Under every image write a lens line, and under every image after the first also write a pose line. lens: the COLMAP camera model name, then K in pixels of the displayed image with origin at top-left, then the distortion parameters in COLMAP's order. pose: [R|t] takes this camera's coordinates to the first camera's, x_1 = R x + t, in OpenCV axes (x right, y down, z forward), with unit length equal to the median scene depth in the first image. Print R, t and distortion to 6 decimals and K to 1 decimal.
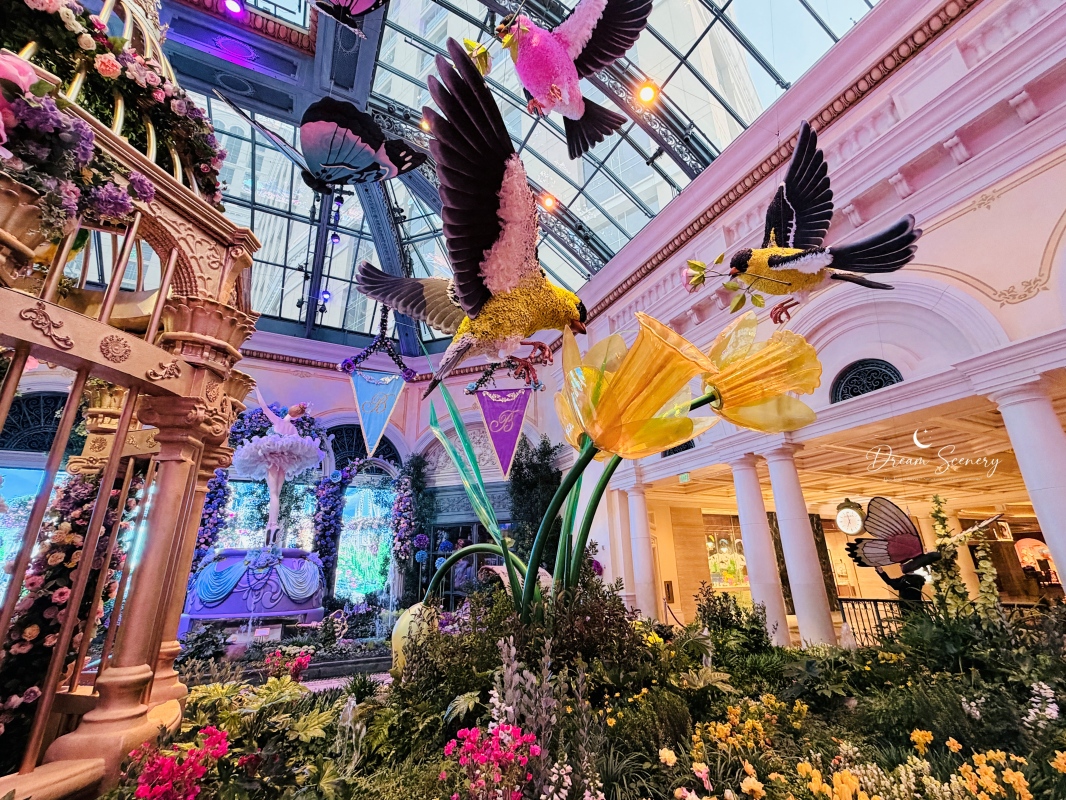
lens RADIAL K [[477.6, 0, 532.1], [0, 477.6, 403.2], [0, 0, 1]] dist [-0.001273, 0.000405]
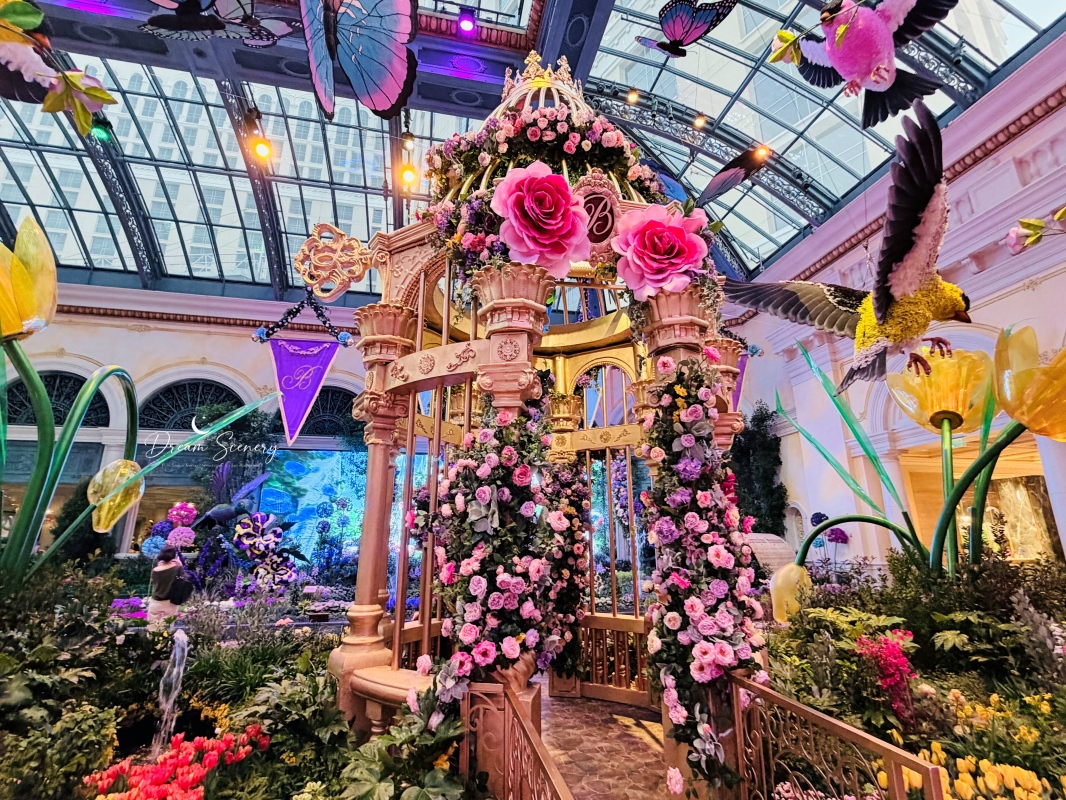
lens RADIAL K [[504.6, 0, 536.2], [0, 504.6, 403.4], [0, 0, 1]] dist [-0.000476, 0.000060]
pose [[0.966733, -0.049306, -0.250989, -0.213103], [0.069138, 0.995091, 0.070814, -0.043470], [0.246265, -0.085811, 0.965396, -0.133956]]
